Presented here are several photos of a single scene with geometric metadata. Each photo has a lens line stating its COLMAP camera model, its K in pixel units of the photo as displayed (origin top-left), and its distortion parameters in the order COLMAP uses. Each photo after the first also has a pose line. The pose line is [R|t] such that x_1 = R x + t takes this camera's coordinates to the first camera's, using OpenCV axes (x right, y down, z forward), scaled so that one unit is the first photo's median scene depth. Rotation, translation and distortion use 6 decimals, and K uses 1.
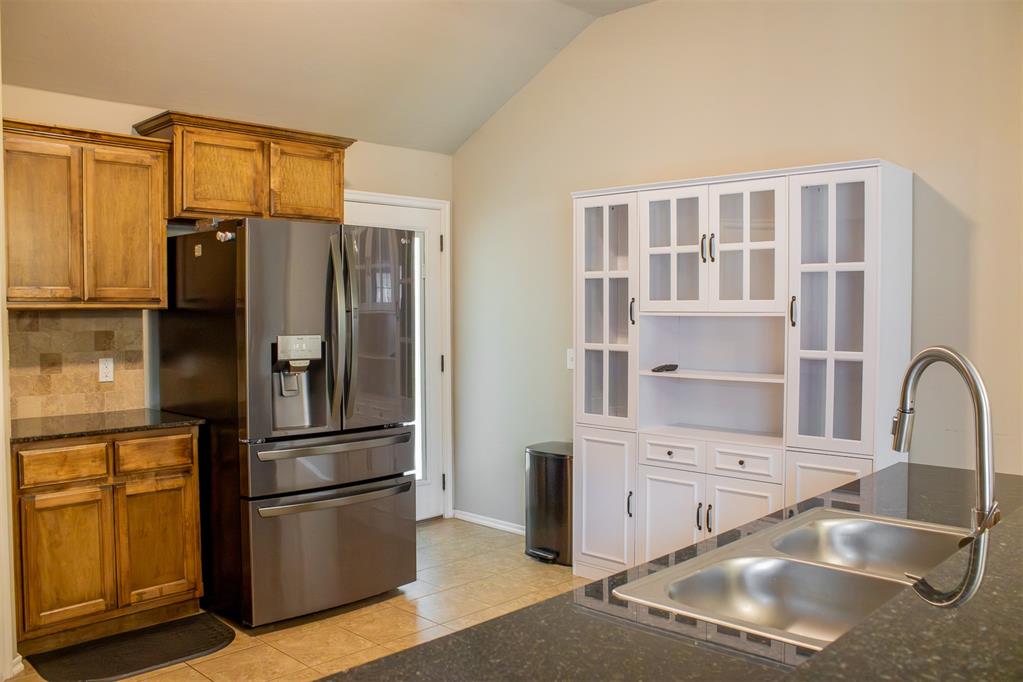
lens RADIAL K [[885.5, 0, 511.5], [0, 885.5, 341.0], [0, 0, 1]] dist [-0.059340, 0.001647]
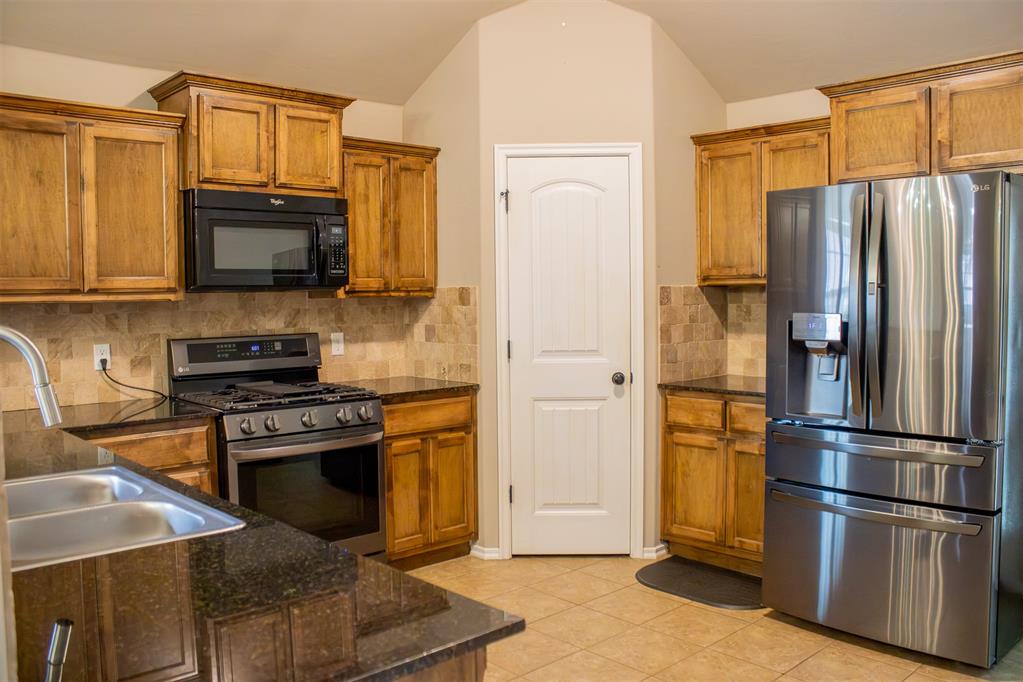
lens RADIAL K [[885.5, 0, 511.5], [0, 885.5, 341.0], [0, 0, 1]] dist [-0.059340, 0.001647]
pose [[-0.045356, 0.059126, -0.997220, 0.680186], [-0.029565, 0.997730, 0.060501, -0.023917], [0.998533, 0.032227, -0.043505, 0.739592]]
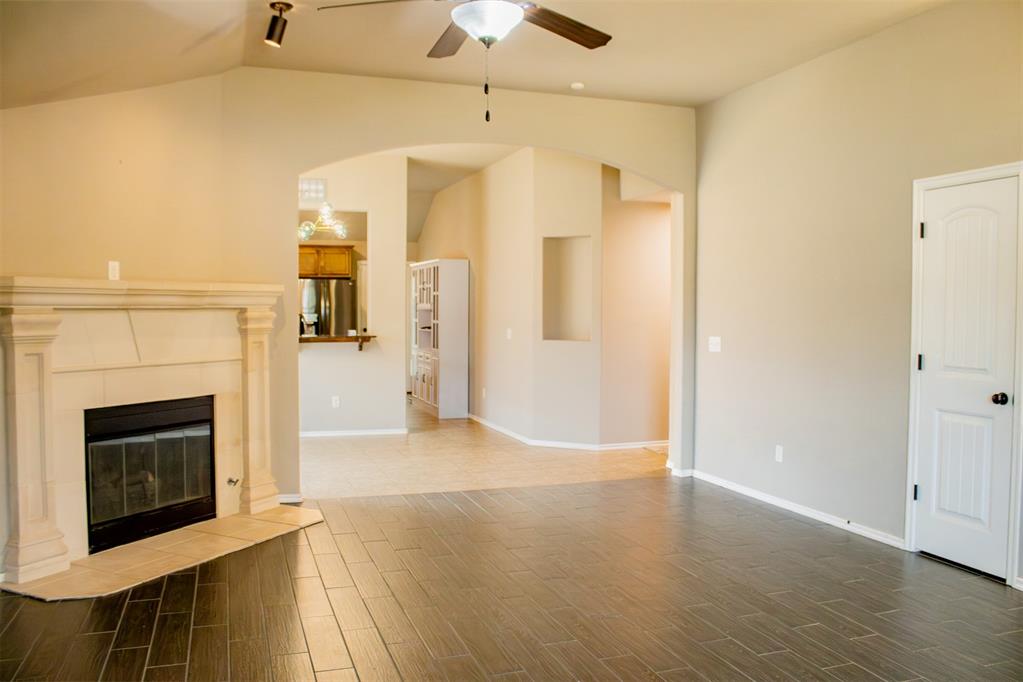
lens RADIAL K [[885.5, 0, 511.5], [0, 885.5, 341.0], [0, 0, 1]] dist [-0.059340, 0.001647]
pose [[0.885045, 0.024241, -0.464874, 1.959115], [-0.027165, 0.999631, 0.000407, 0.071855], [0.464712, 0.012268, 0.885377, -1.549059]]
